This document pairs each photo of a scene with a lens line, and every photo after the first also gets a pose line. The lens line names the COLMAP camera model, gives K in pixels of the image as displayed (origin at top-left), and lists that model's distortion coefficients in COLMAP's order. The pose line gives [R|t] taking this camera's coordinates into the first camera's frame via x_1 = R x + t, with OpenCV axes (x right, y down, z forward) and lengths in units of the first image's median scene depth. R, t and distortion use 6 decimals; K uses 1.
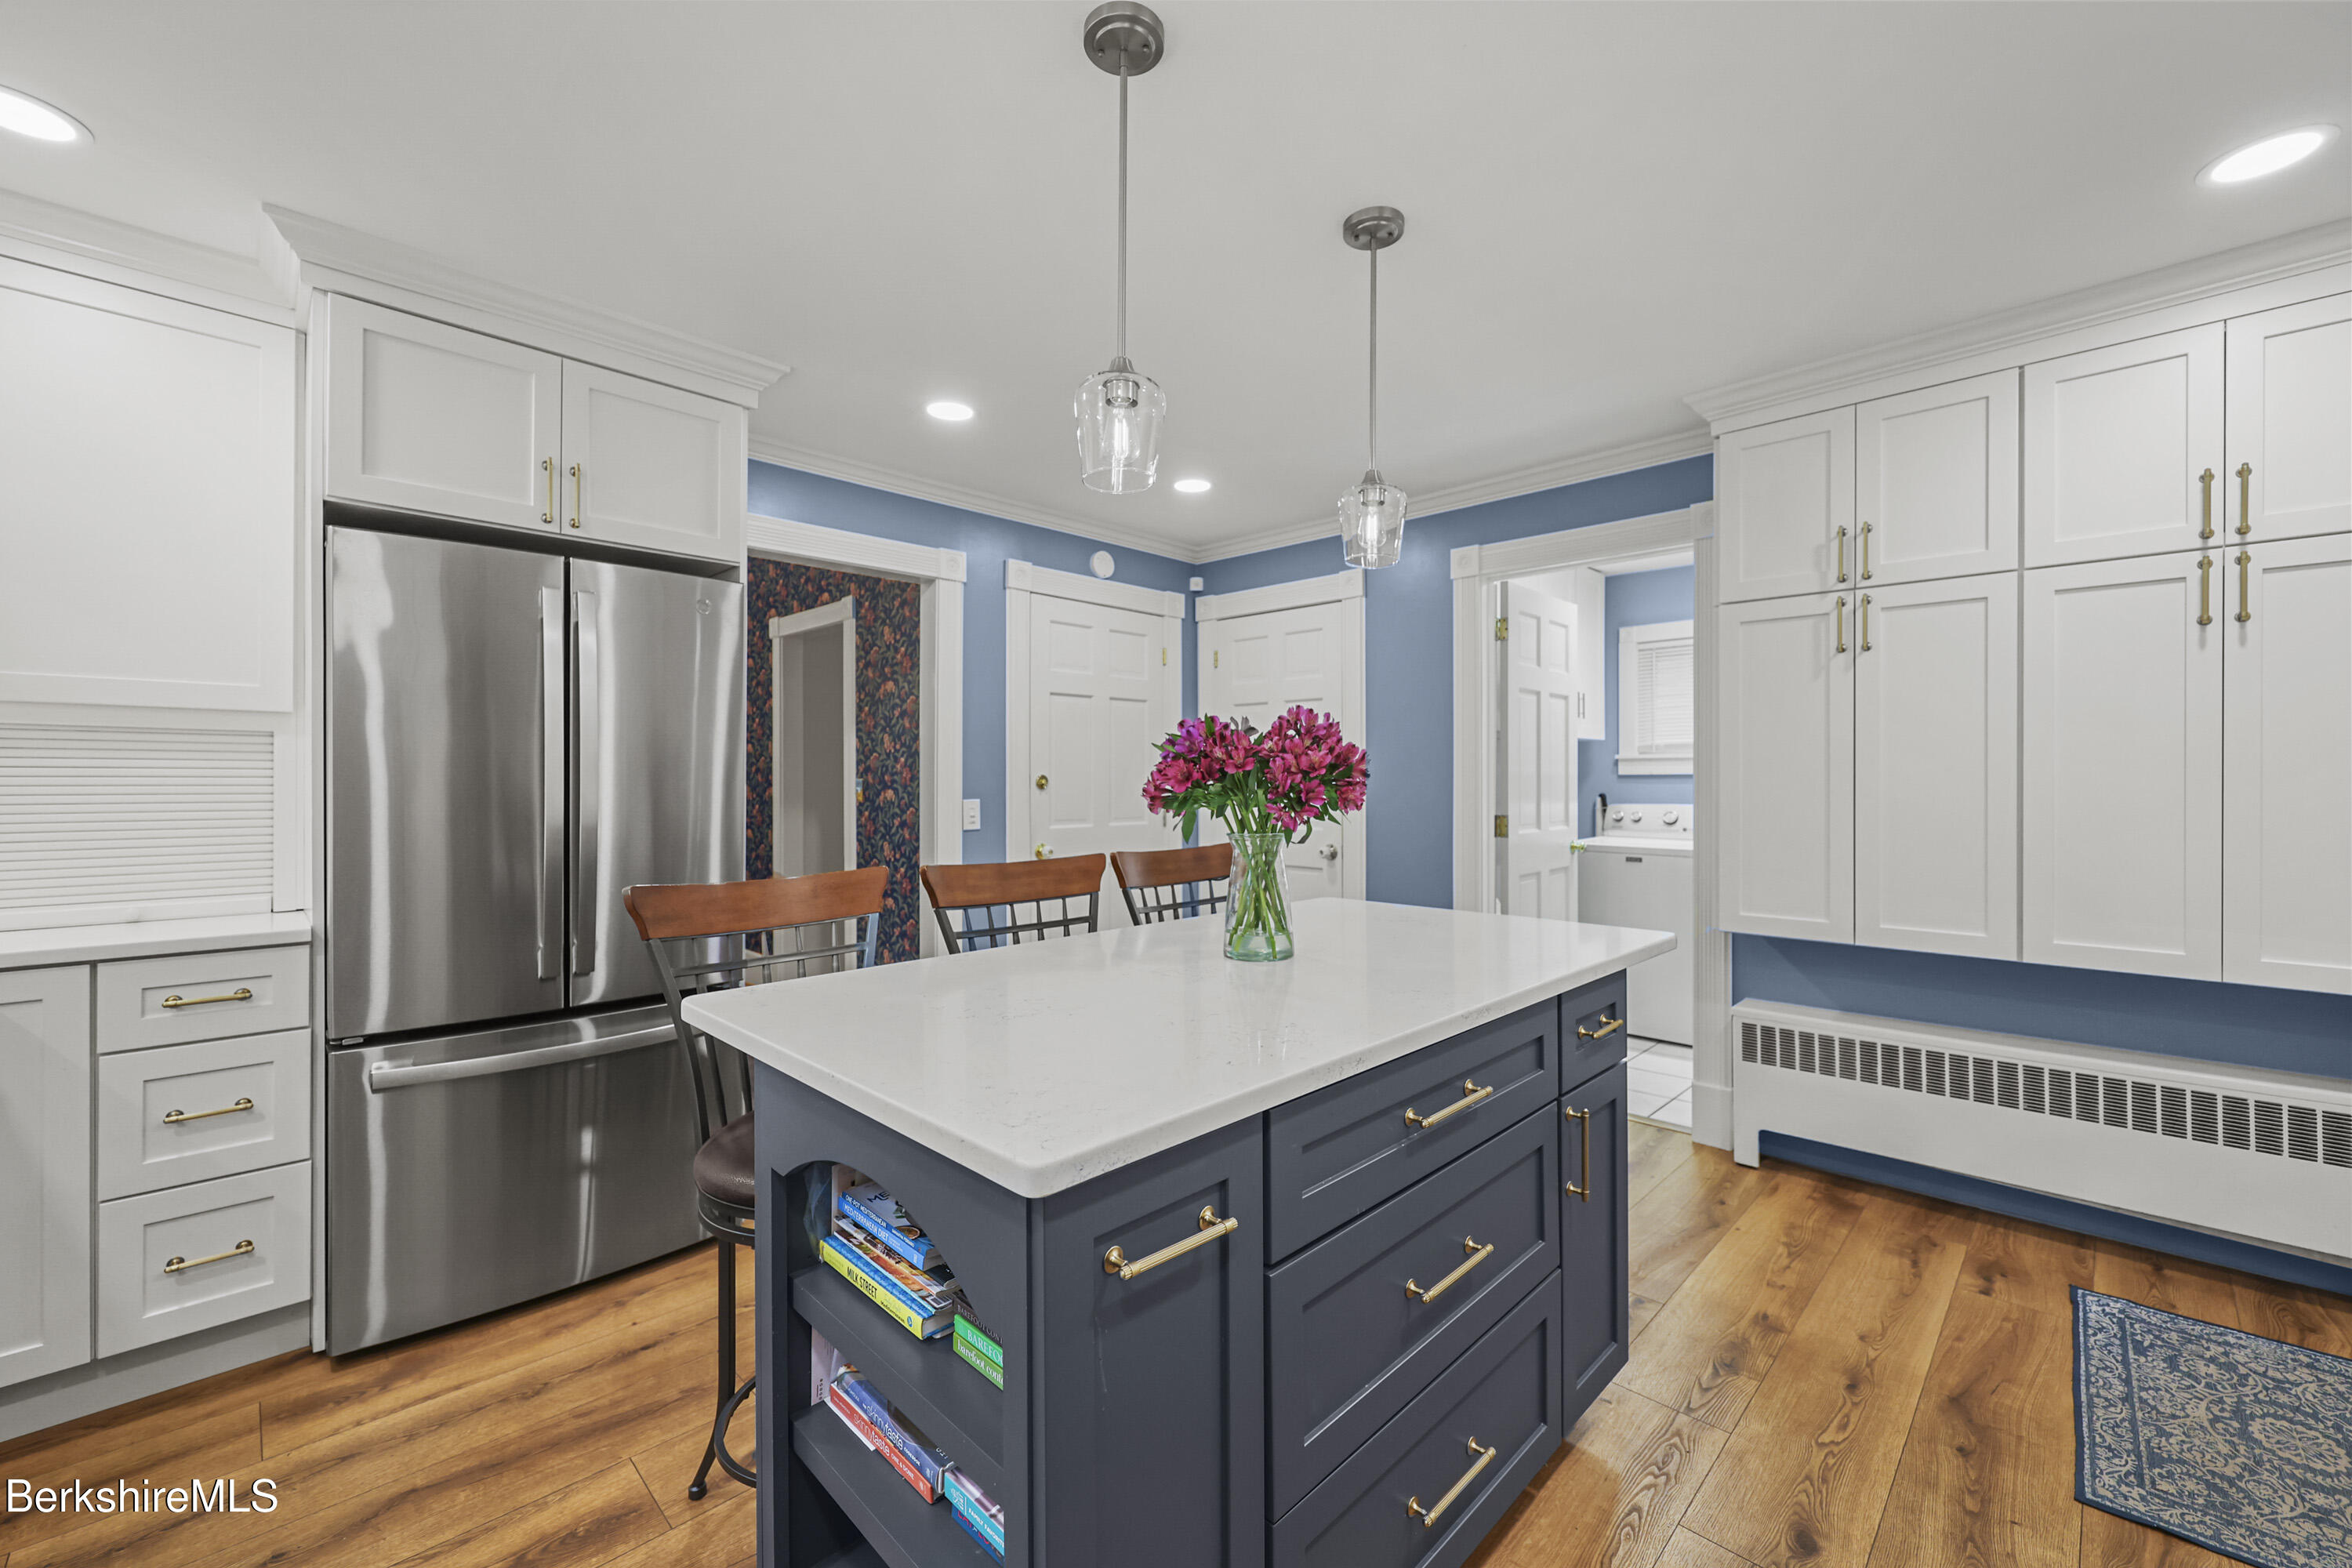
lens RADIAL K [[953.7, 0, 1176.0], [0, 953.7, 784.0], [0, 0, 1]] dist [0.001167, -0.000161]
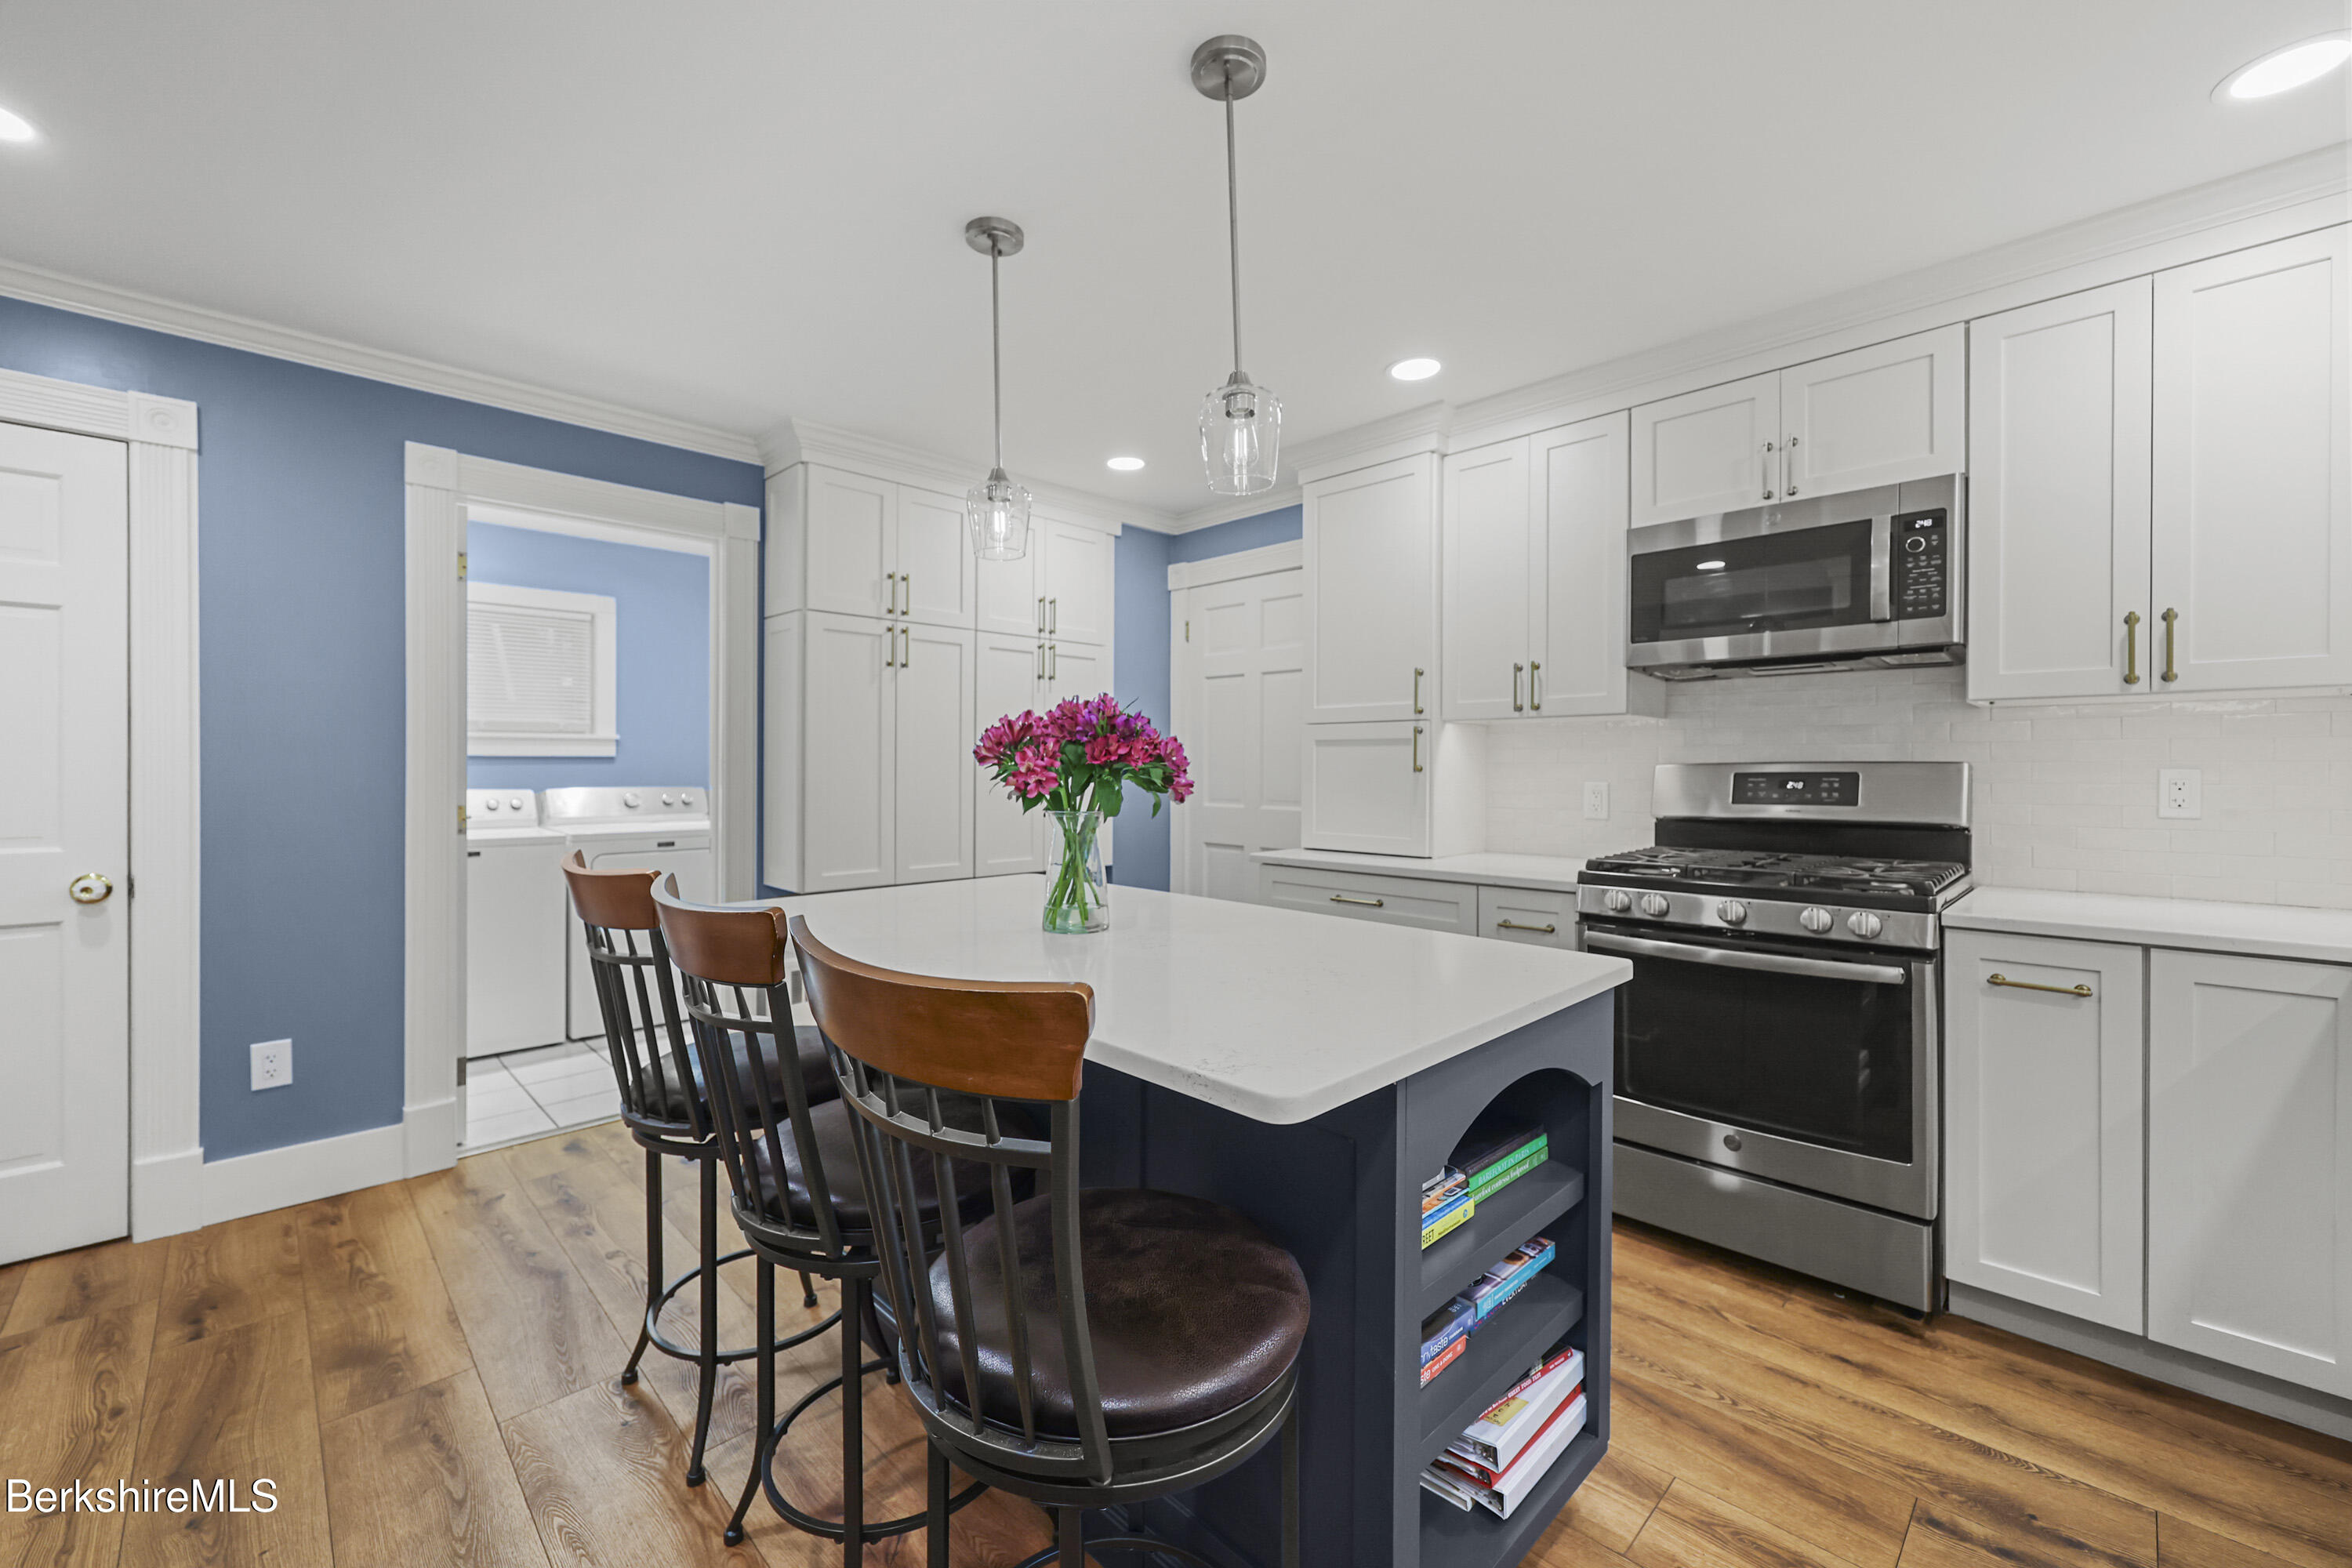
lens RADIAL K [[948.8, 0, 1175.2], [0, 948.8, 772.5], [0, 0, 1]] dist [0.001173, -0.000023]
pose [[0.019839, -0.006693, 0.999781, -0.753664], [0.004514, 0.999968, 0.006605, 0.002882], [-0.999793, 0.004382, 0.019869, 0.704099]]
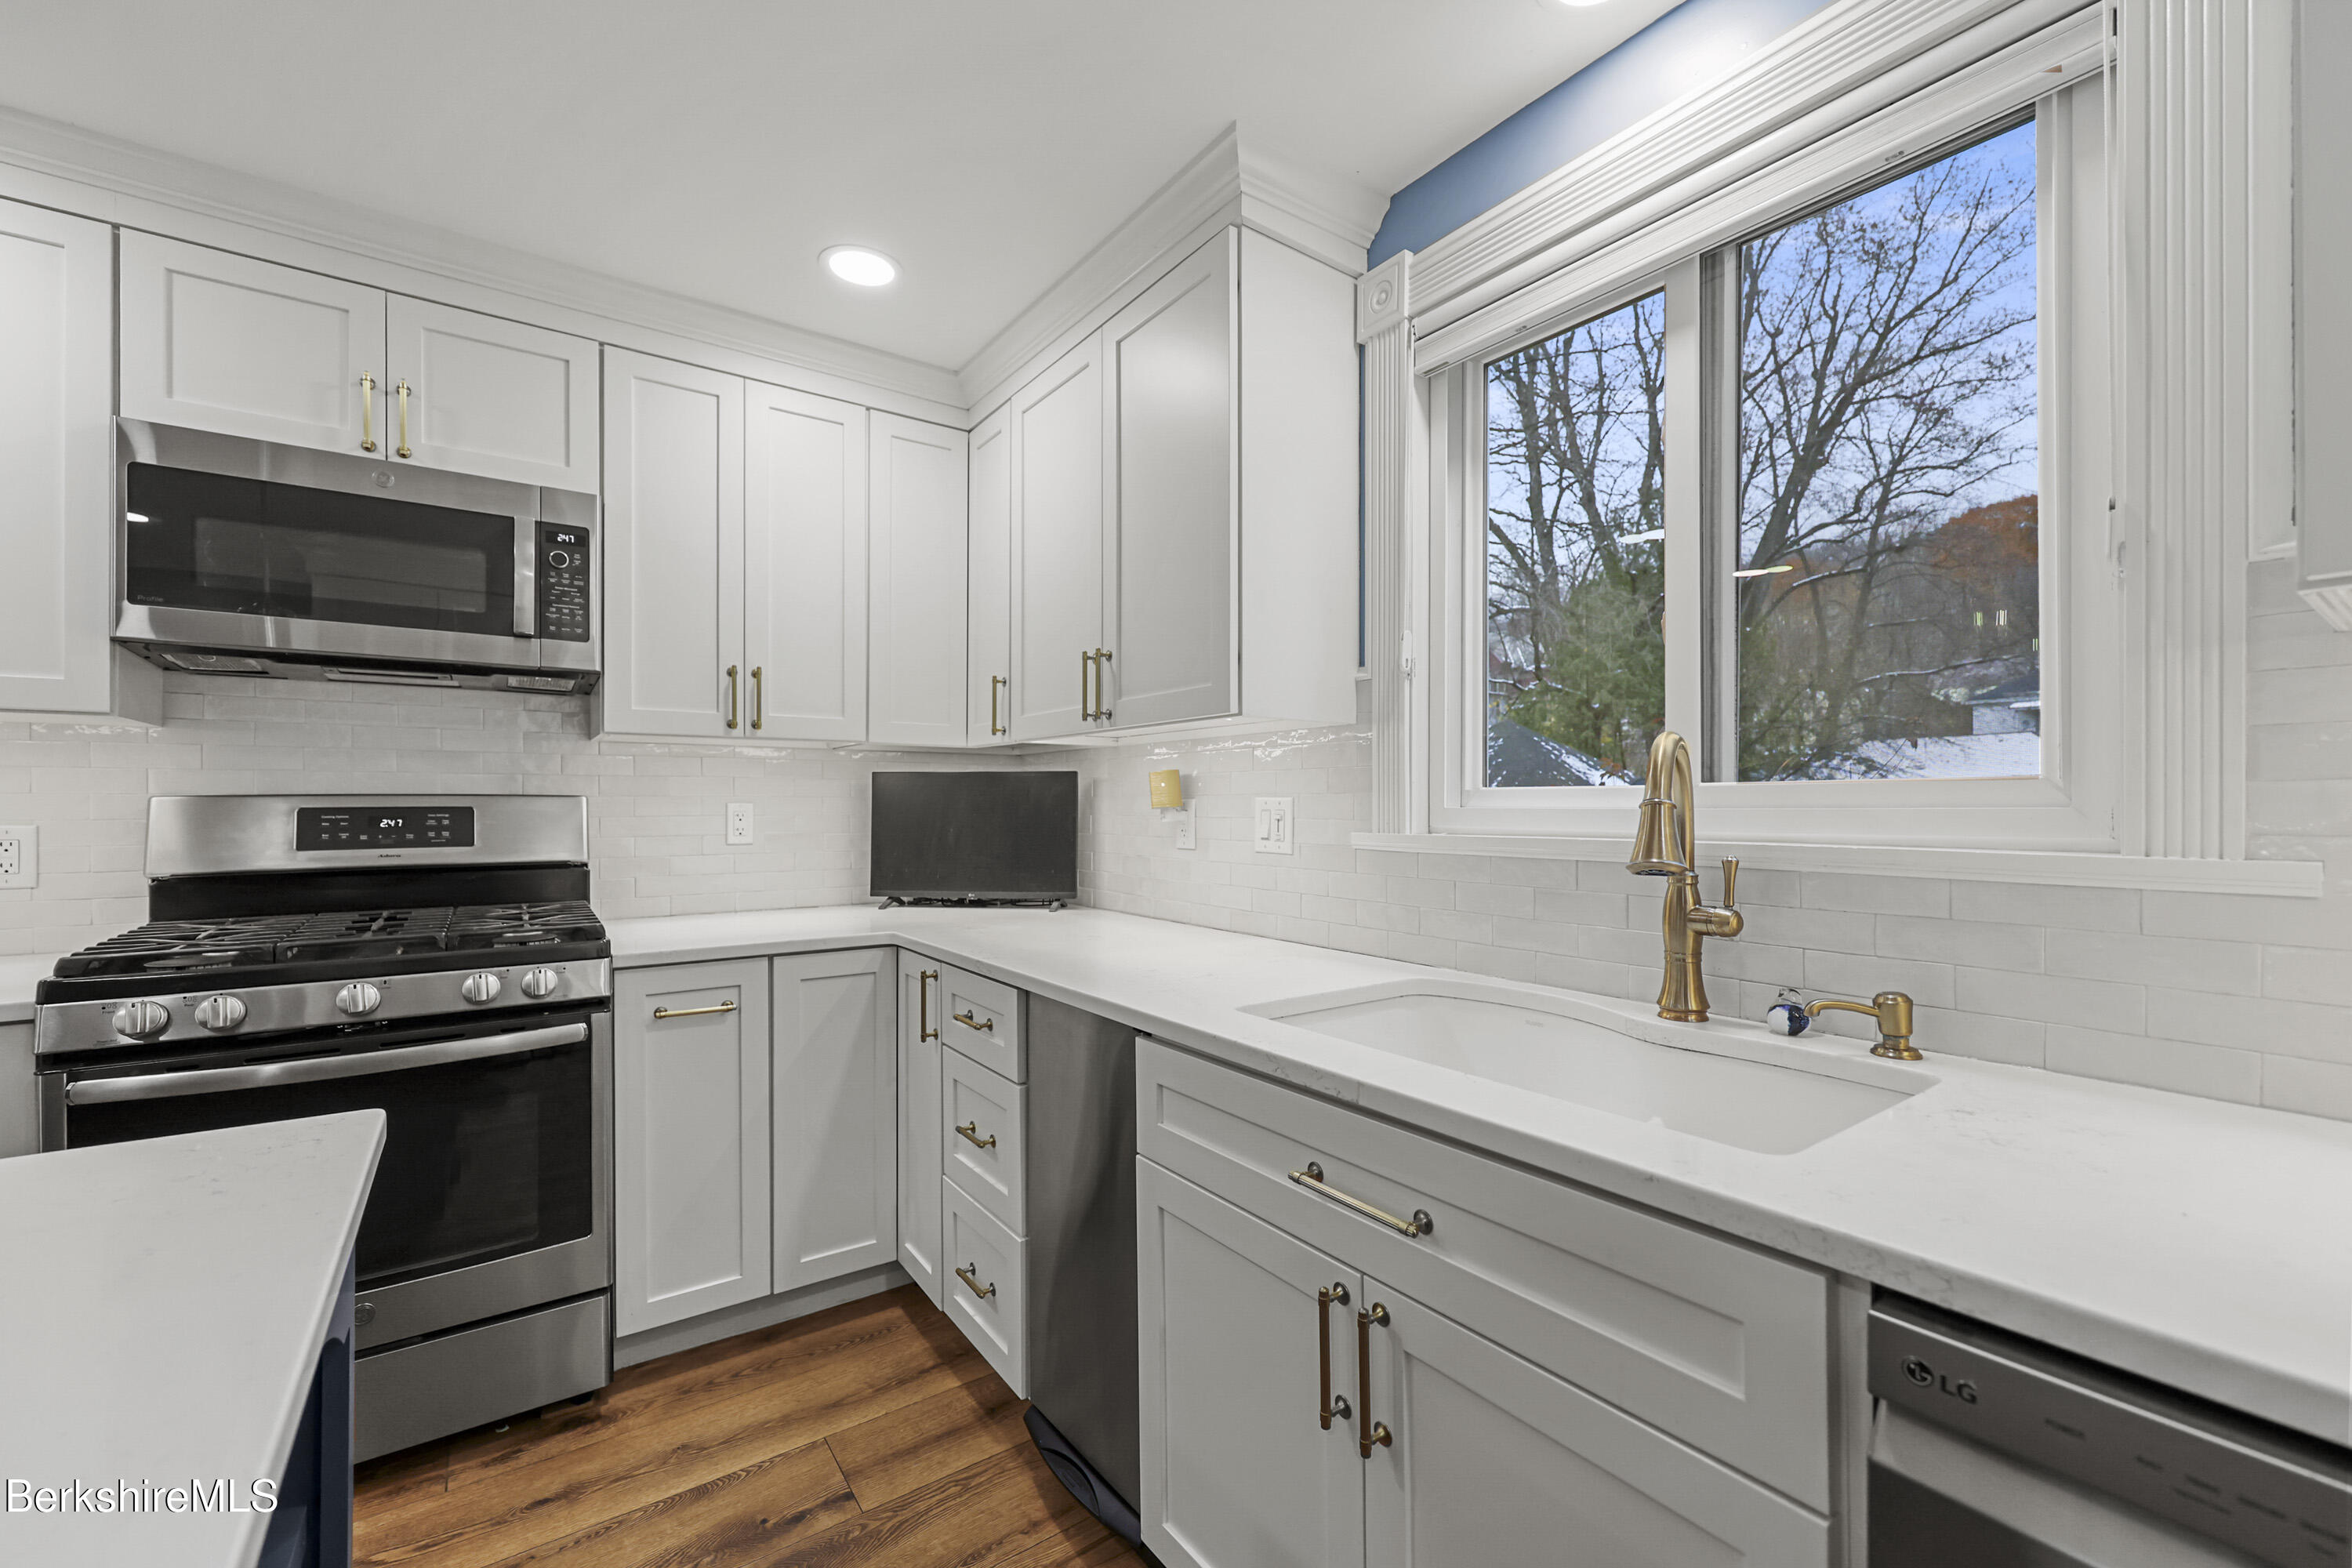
lens RADIAL K [[959.5, 0, 1182.0], [0, 959.5, 801.3], [0, 0, 1]] dist [0.000331, -0.000213]
pose [[-0.985197, -0.002822, 0.171404, -0.486397], [-0.002154, 0.999989, 0.004083, 0.002509], [-0.171414, 0.003653, -0.985192, 0.757475]]
